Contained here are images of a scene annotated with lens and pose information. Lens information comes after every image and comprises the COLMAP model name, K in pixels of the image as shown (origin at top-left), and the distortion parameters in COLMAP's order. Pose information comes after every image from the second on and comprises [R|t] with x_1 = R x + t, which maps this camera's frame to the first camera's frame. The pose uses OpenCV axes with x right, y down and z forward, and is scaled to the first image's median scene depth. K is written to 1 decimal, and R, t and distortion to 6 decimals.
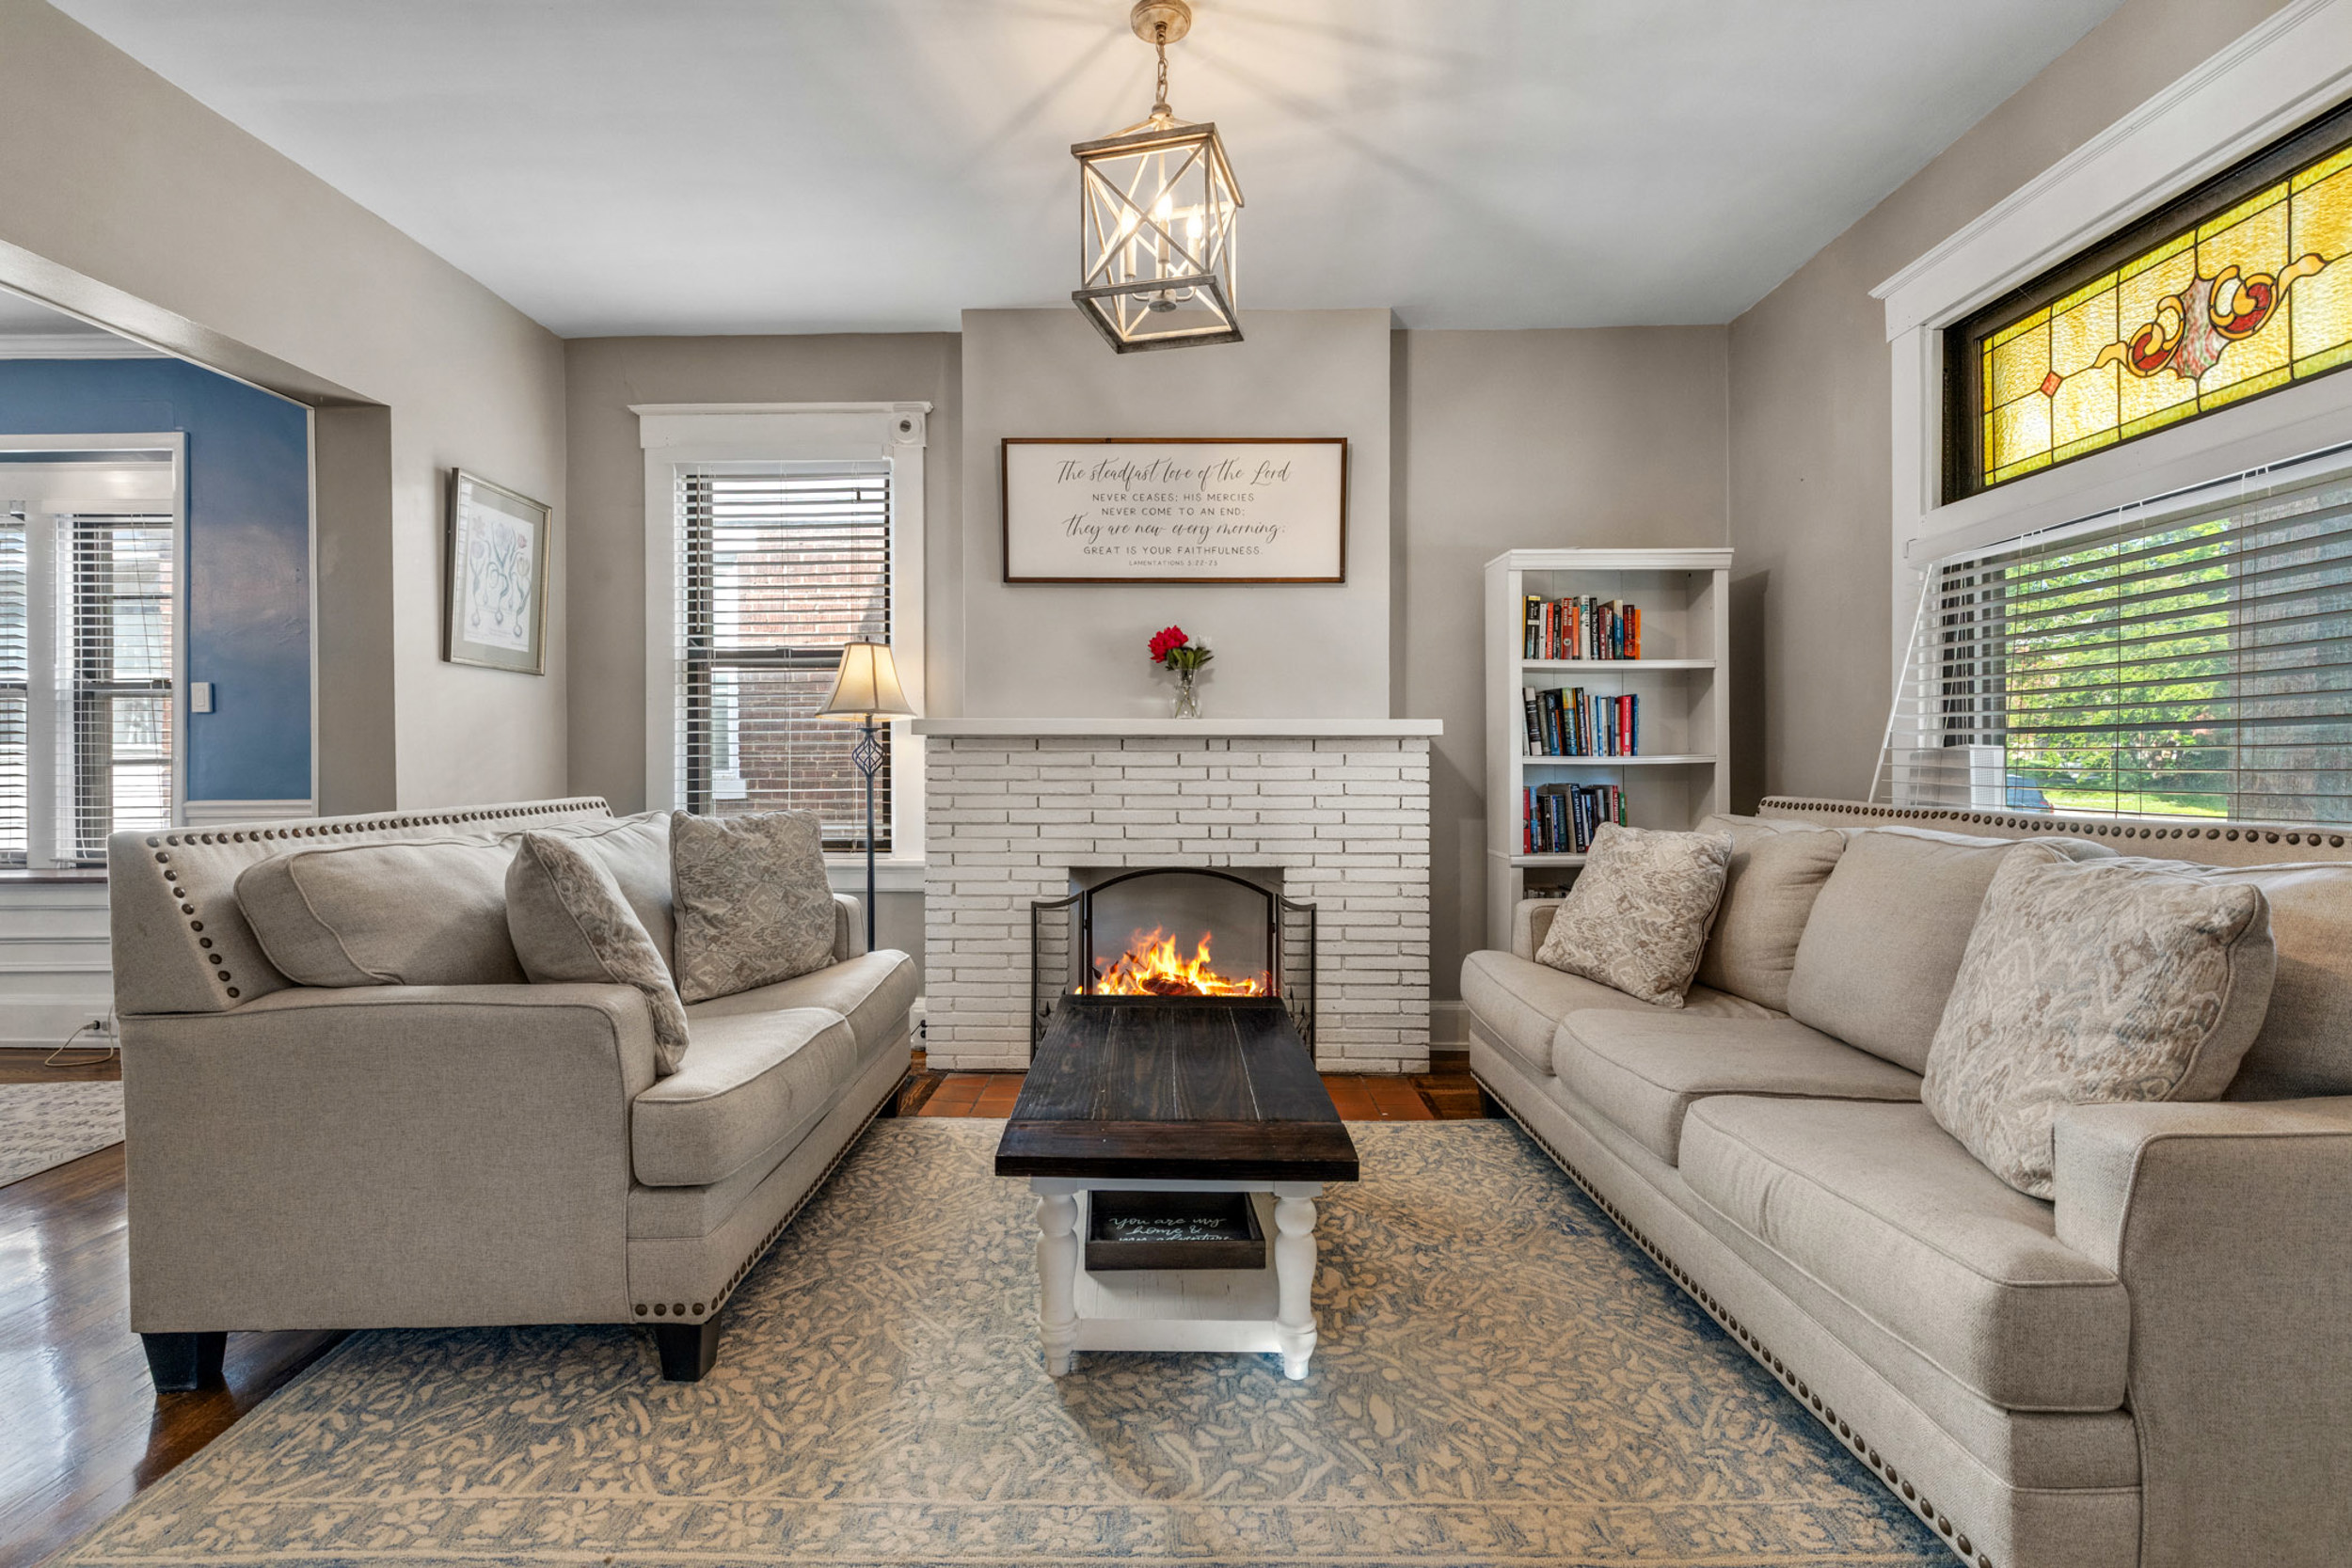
lens RADIAL K [[1050.0, 0, 1158.1], [0, 1050.0, 770.9], [0, 0, 1]] dist [0.007978, -0.004161]
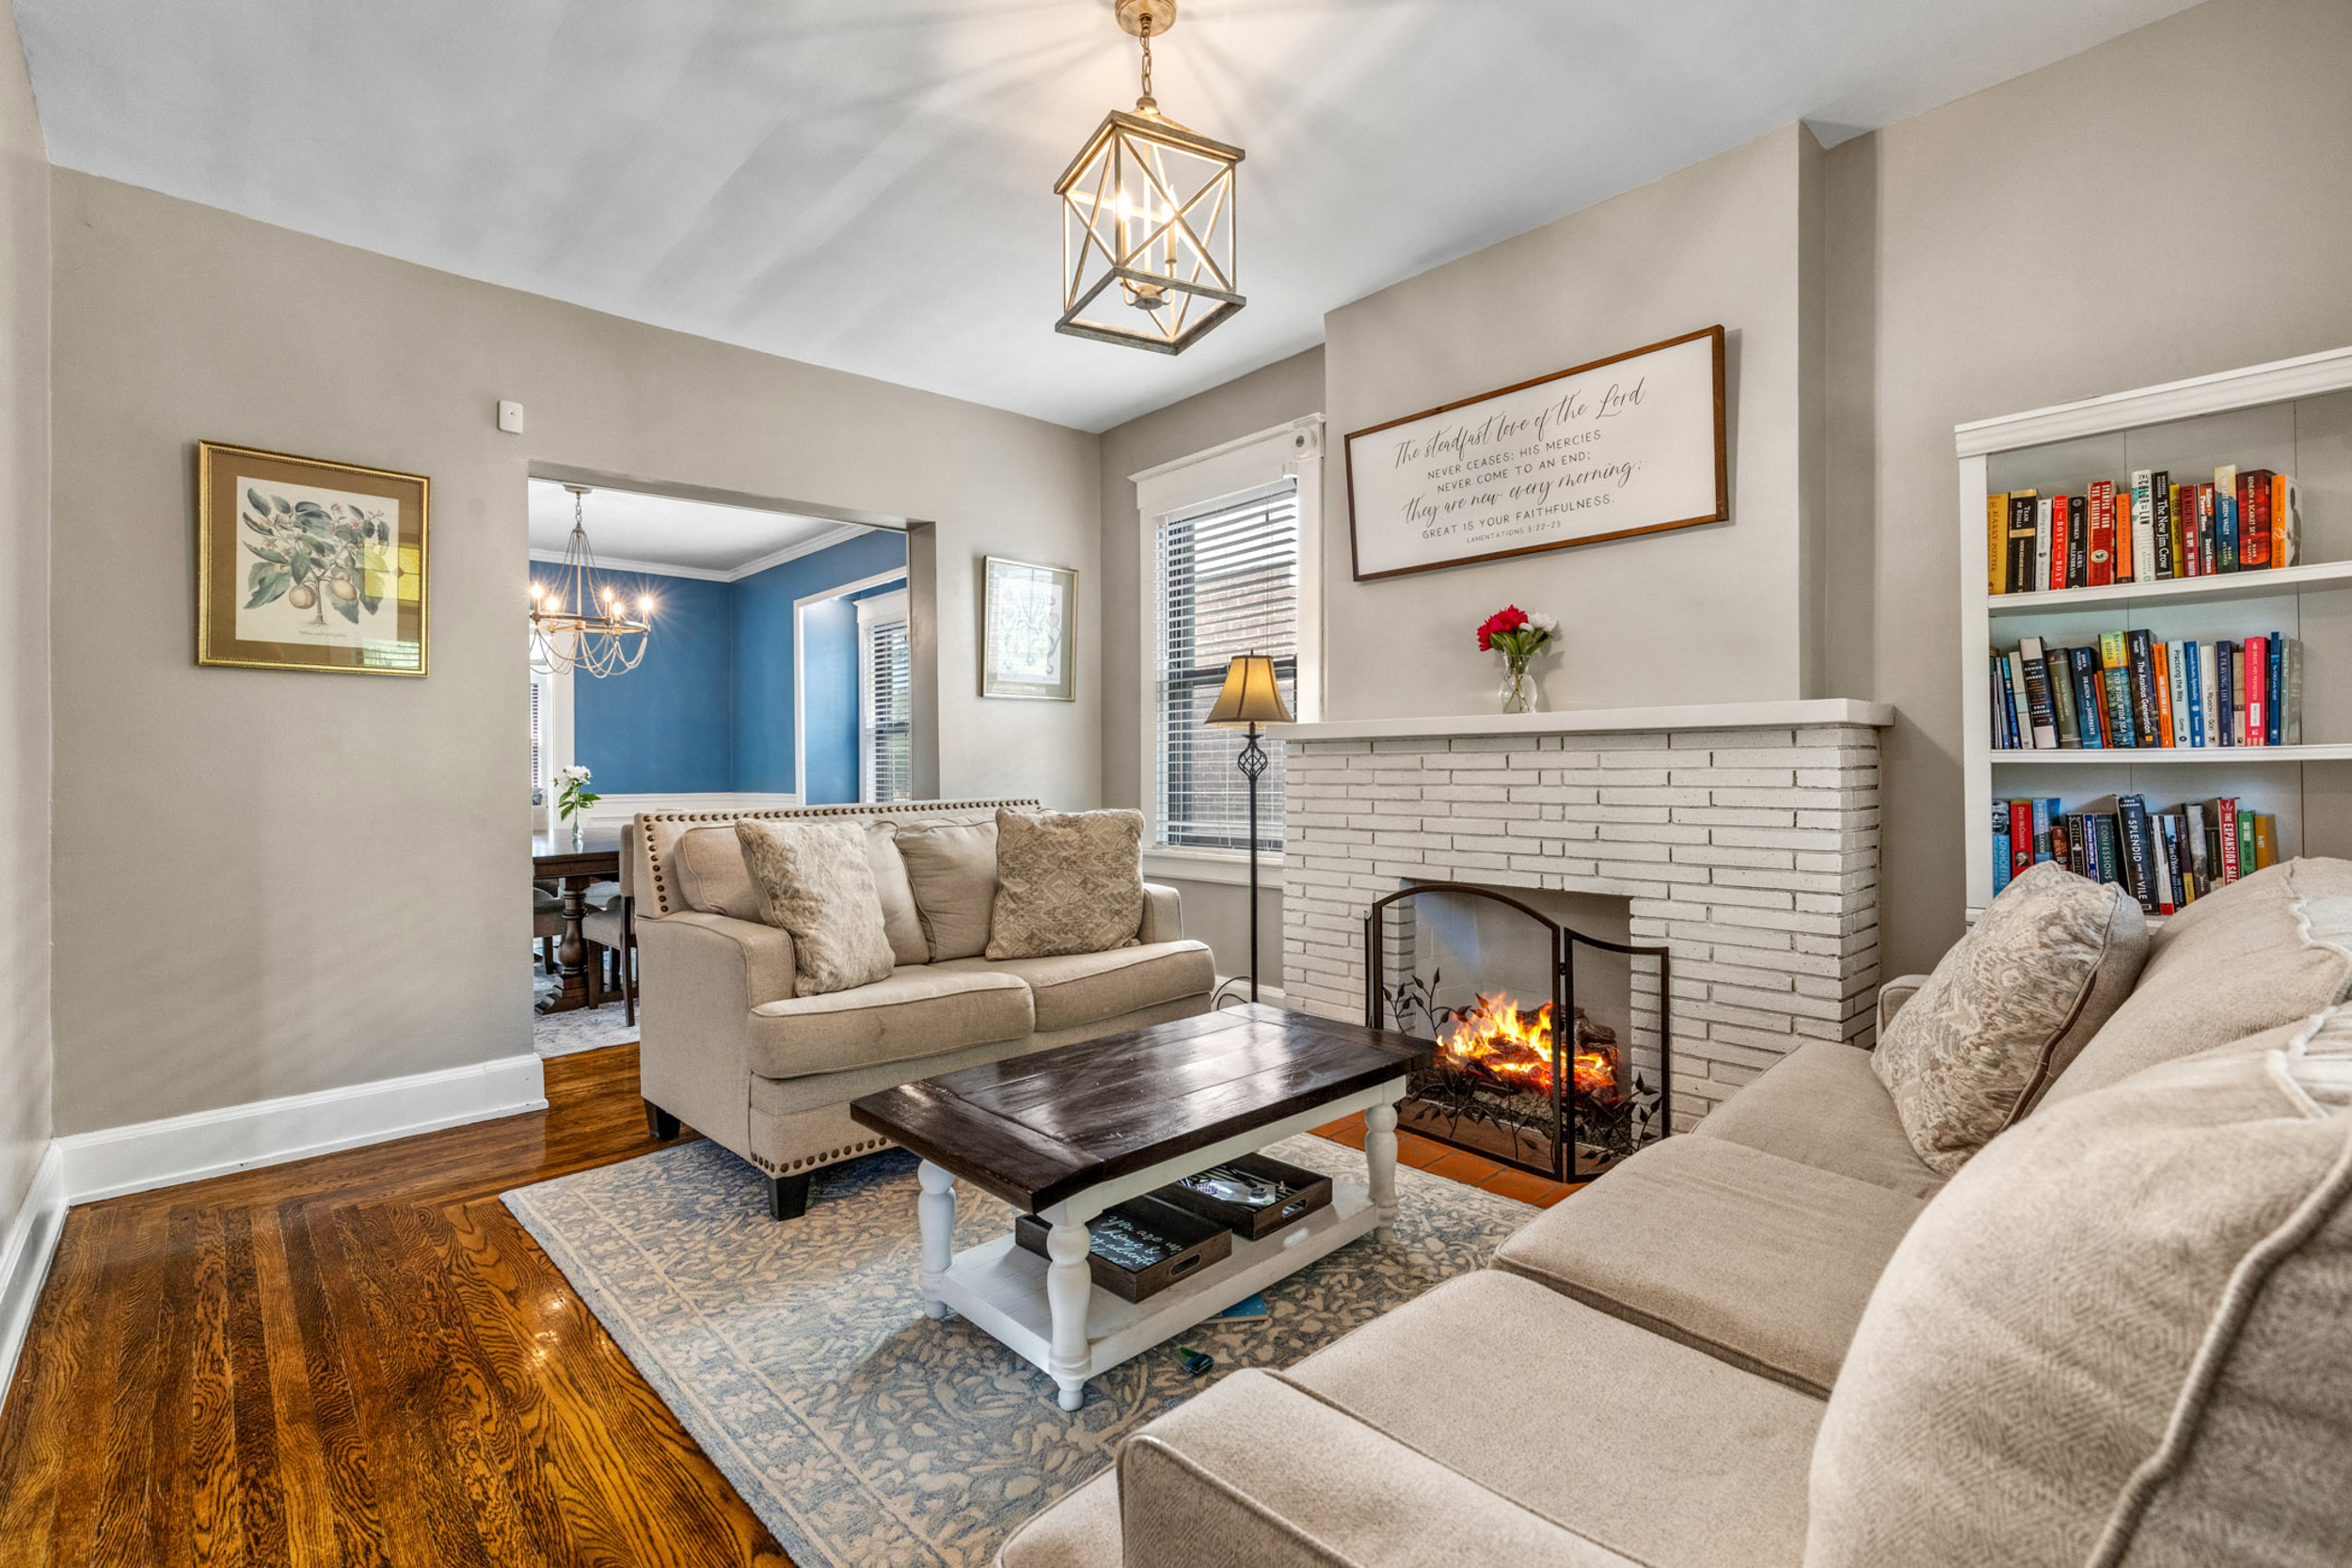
lens RADIAL K [[1050.0, 0, 1172.1], [0, 1050.0, 774.6], [0, 0, 1]] dist [0.007978, -0.004161]
pose [[0.692046, -0.002124, -0.721850, 0.451626], [0.004060, 0.999991, 0.000949, -0.001942], [0.721842, -0.003588, 0.692049, 0.207811]]
